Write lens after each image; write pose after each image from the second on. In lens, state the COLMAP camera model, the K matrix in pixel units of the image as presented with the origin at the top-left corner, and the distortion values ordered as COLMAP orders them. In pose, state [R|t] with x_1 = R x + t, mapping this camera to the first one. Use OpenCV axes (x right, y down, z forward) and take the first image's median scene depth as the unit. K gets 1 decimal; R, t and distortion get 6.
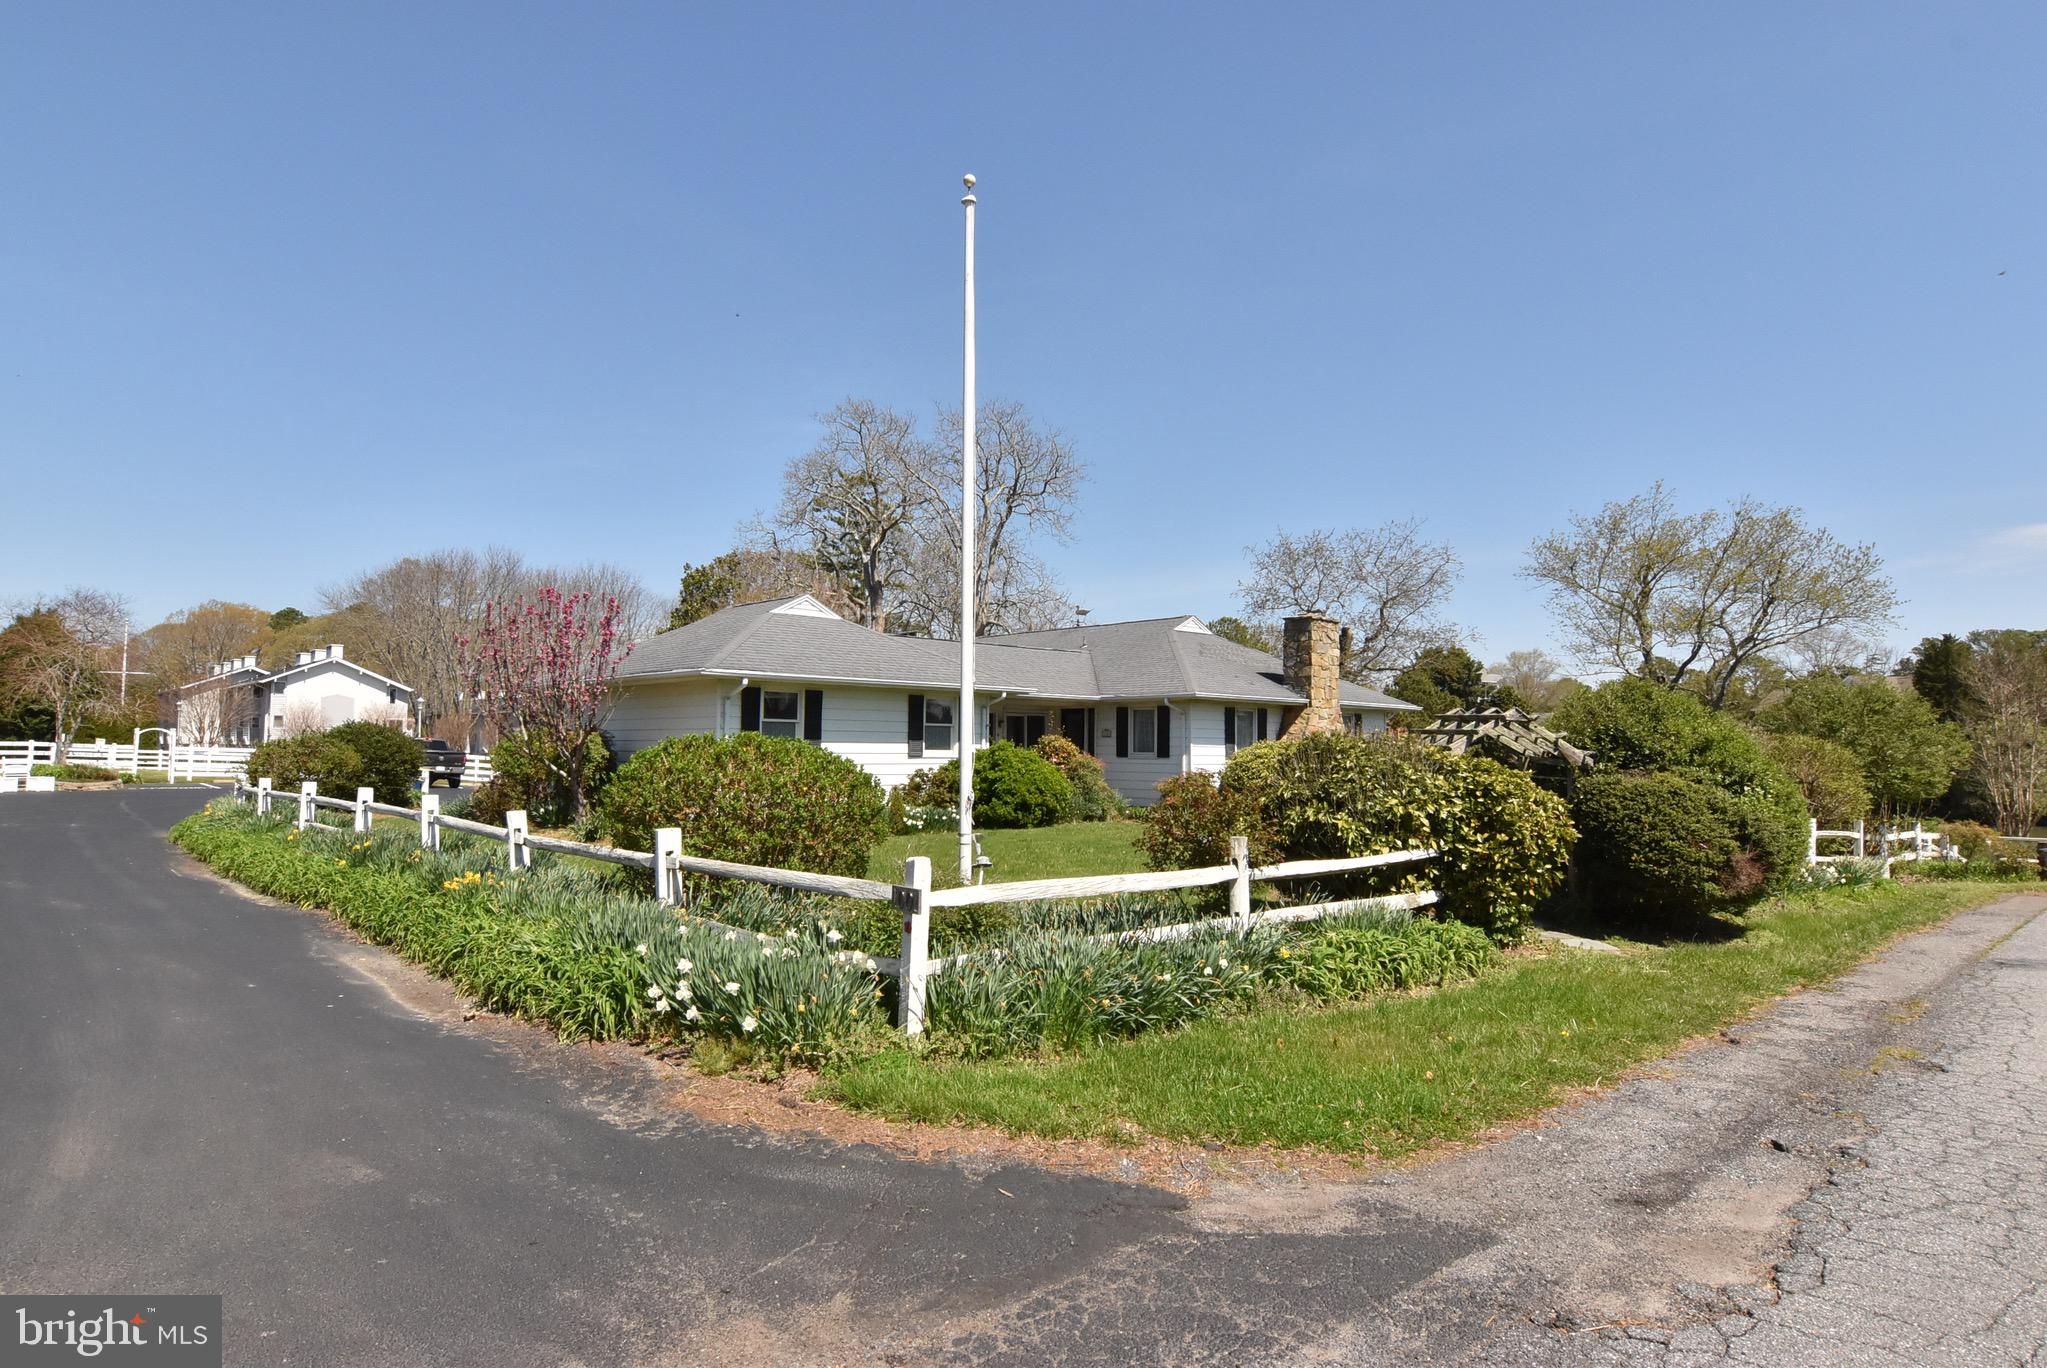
lens RADIAL K [[1122.4, 0, 1020.8], [0, 1122.4, 685.0], [0, 0, 1]] dist [0.002416, 0.000152]
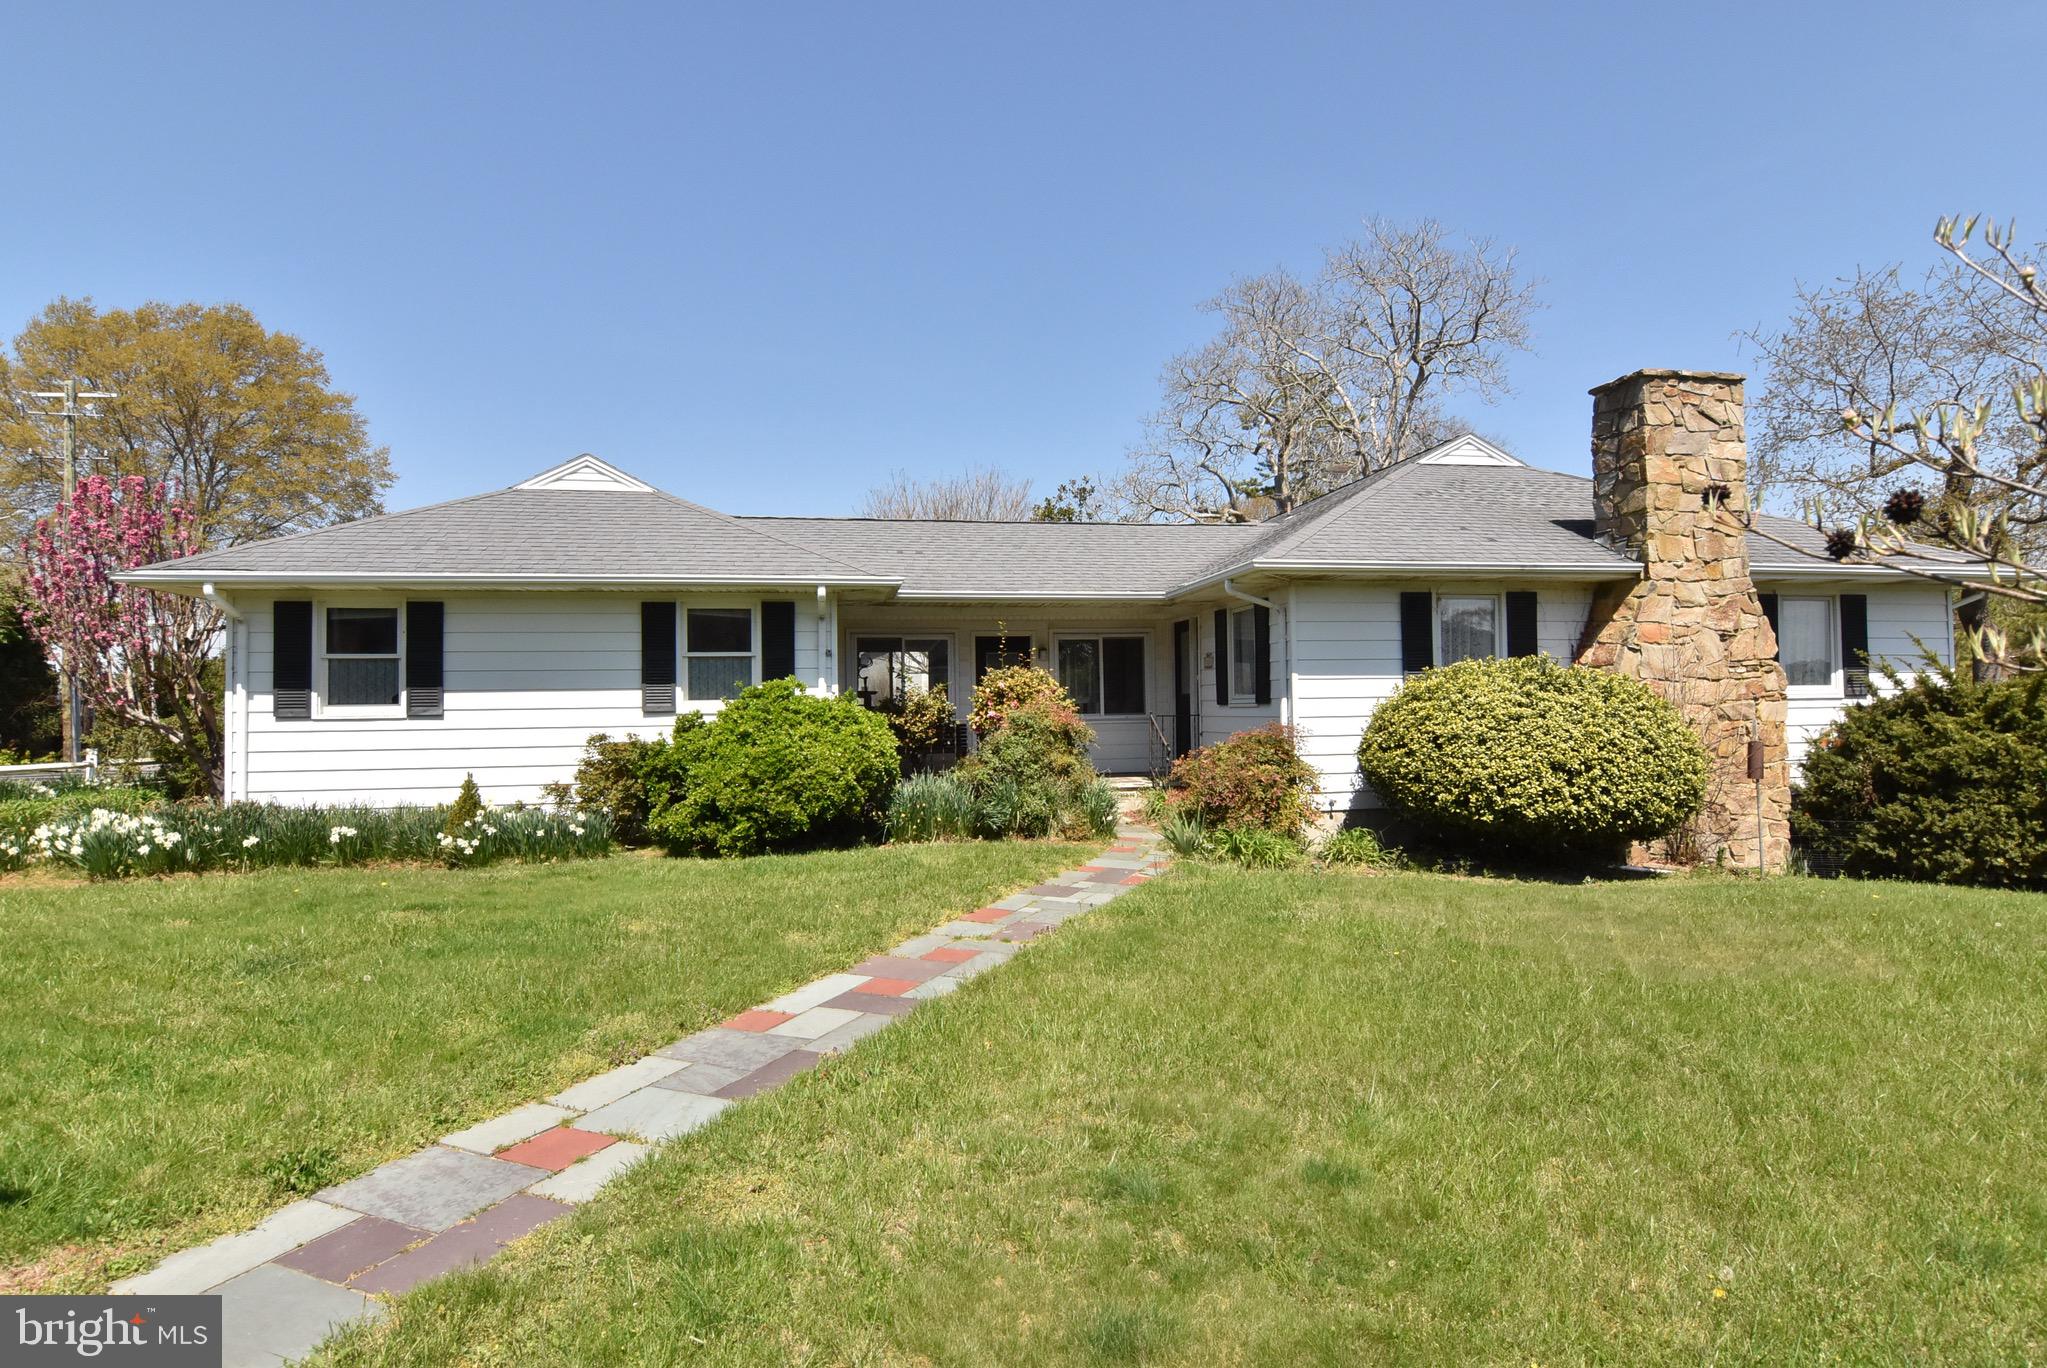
lens RADIAL K [[1069.1, 0, 1038.5], [0, 1069.1, 684.4], [0, 0, 1]] dist [-0.013611, -0.004611]
pose [[0.841697, -0.035196, -0.538801, 0.277120], [0.053798, 0.998374, 0.018825, 0.039231], [0.537263, -0.044832, 0.842222, 0.518015]]
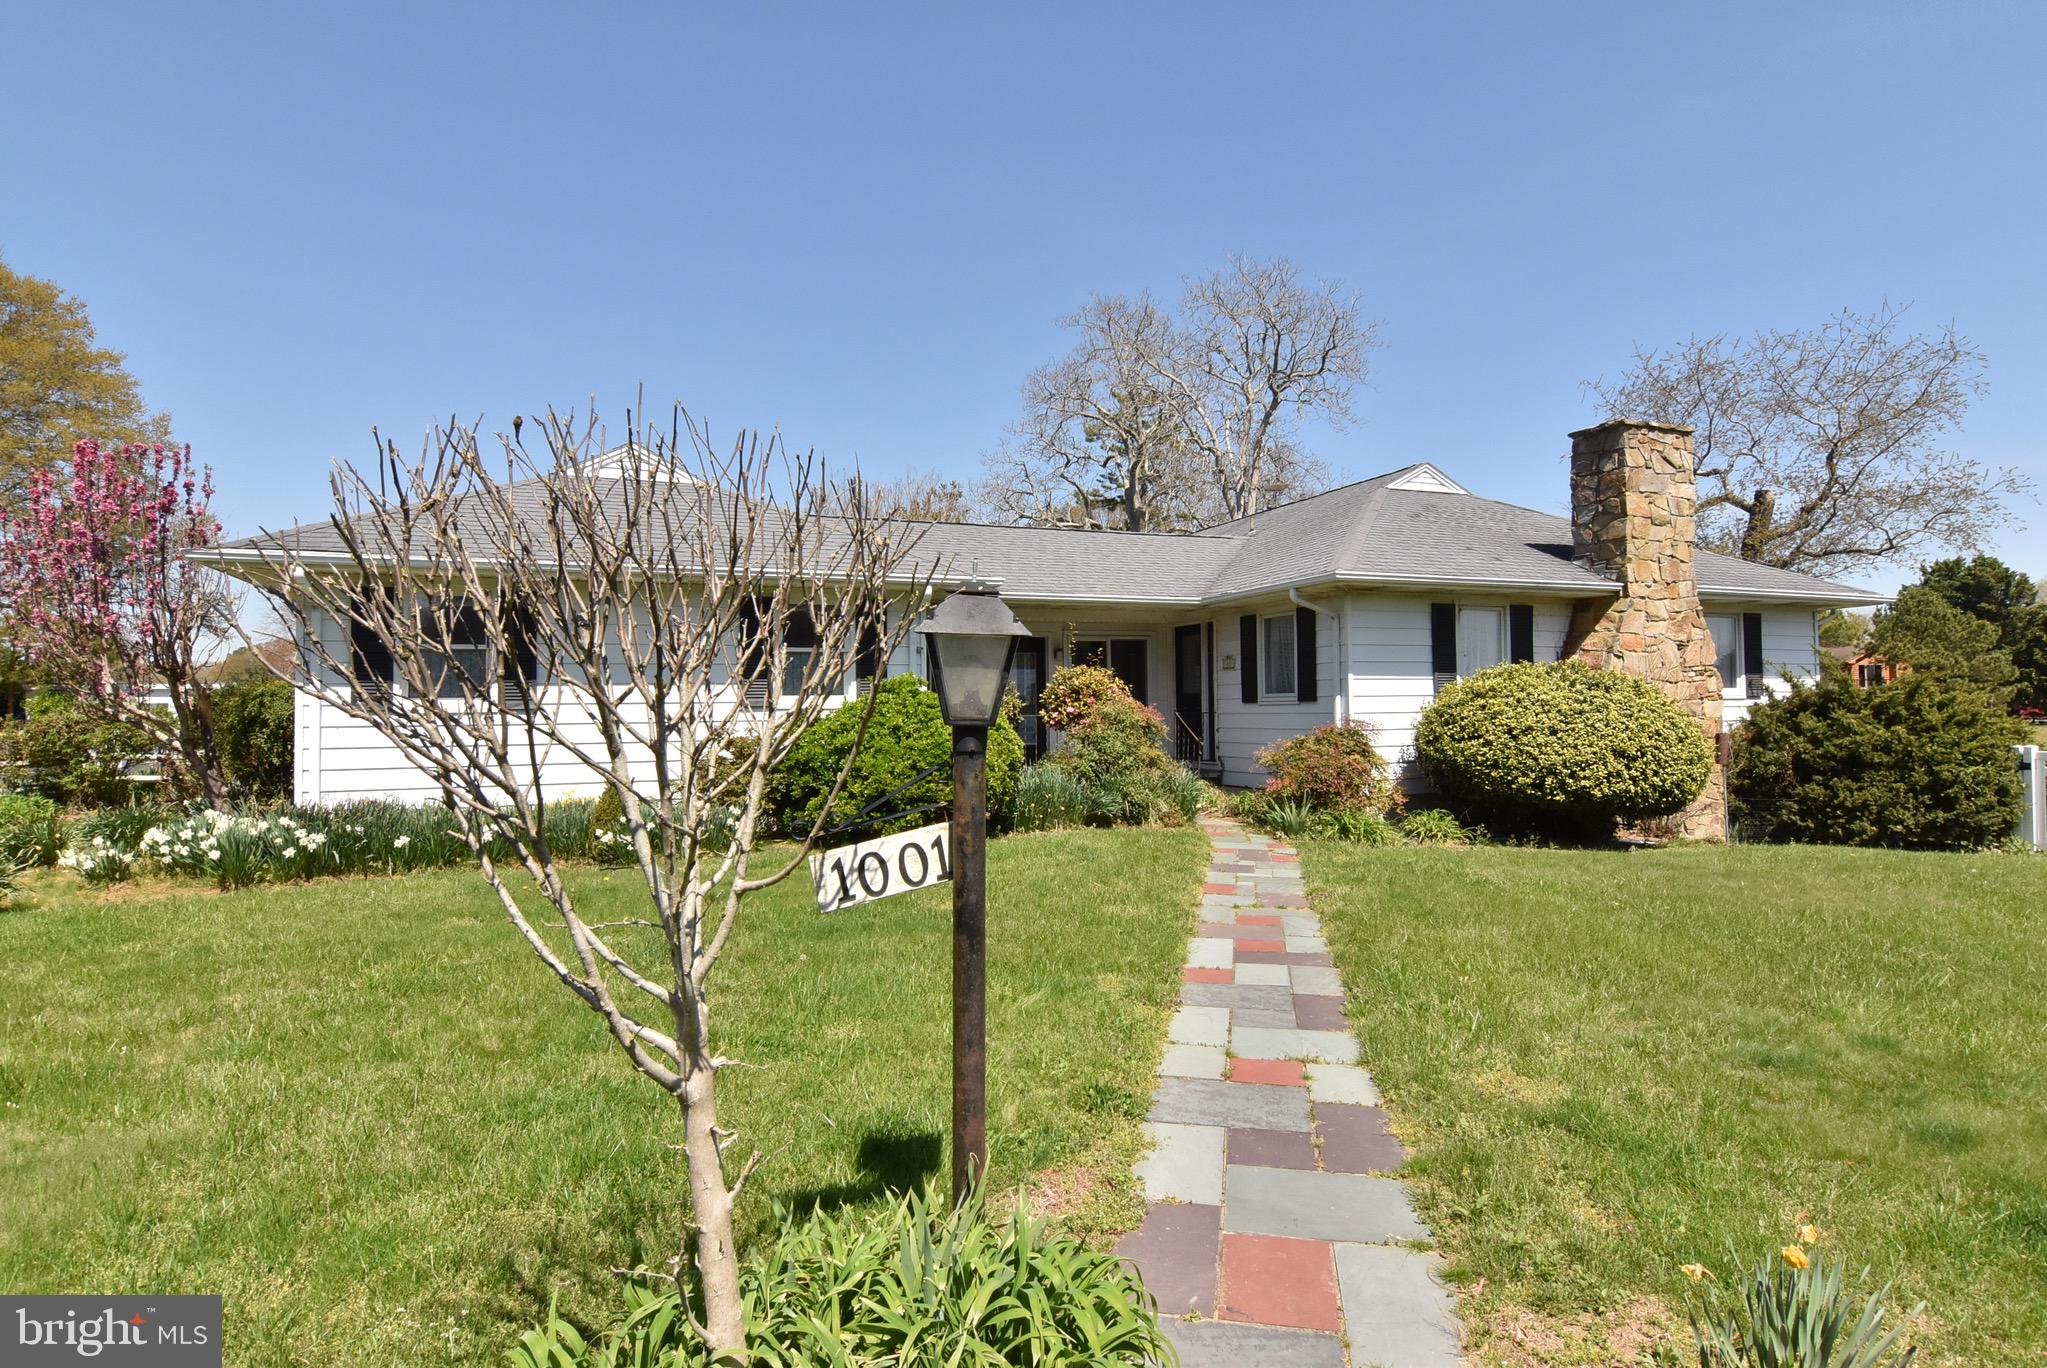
lens RADIAL K [[1069.1, 0, 1029.6], [0, 1069.1, 686.7], [0, 0, 1]] dist [-0.013611, -0.004611]
pose [[0.931895, -0.030340, -0.361456, 0.176300], [0.042861, 0.998725, 0.026670, 0.035422], [0.360186, -0.040346, 0.932008, 0.440369]]
